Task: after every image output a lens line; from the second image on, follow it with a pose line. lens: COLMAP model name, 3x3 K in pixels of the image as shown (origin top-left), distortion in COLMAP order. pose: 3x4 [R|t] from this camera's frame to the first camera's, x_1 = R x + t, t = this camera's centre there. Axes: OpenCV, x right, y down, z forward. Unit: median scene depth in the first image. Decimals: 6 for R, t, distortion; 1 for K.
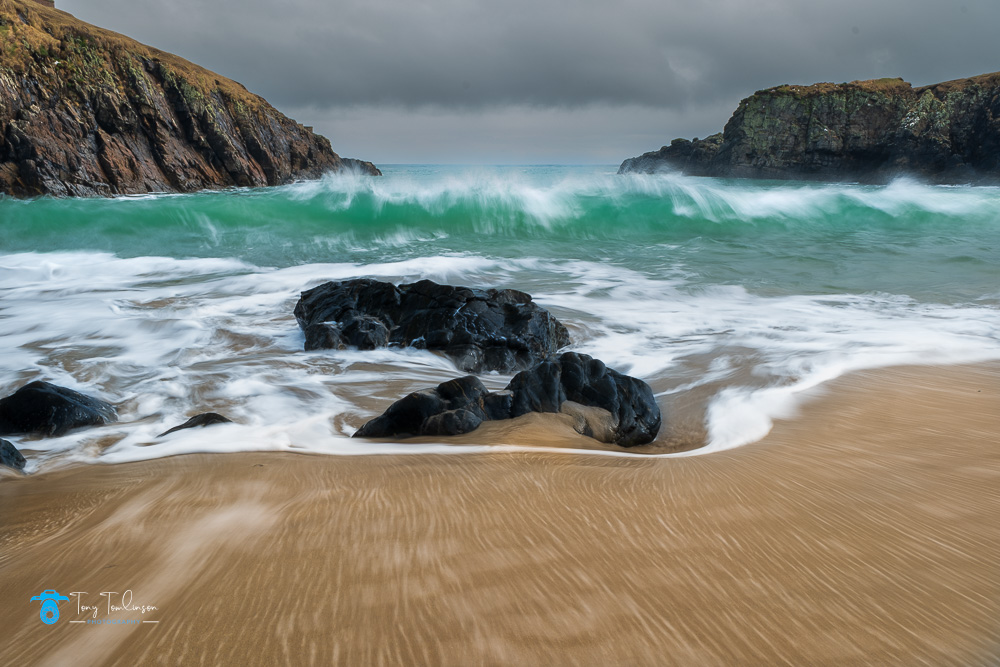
lens RADIAL K [[913.4, 0, 500.7], [0, 913.4, 333.9], [0, 0, 1]] dist [0.021526, 0.000000]
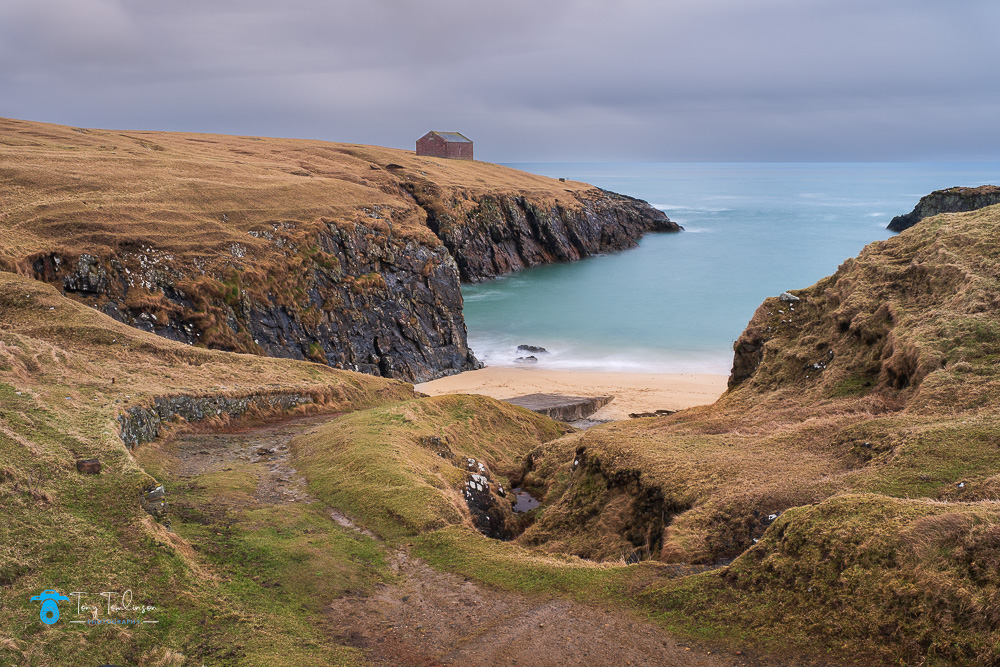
lens RADIAL K [[978.8, 0, 500.0], [0, 978.8, 333.4], [0, 0, 1]] dist [-0.000591, 0.000000]
pose [[0.922943, 0.054000, -0.381129, 0.378601], [-0.059279, 0.998239, -0.002116, -0.015742], [0.380344, 0.024546, 0.924519, -0.906543]]
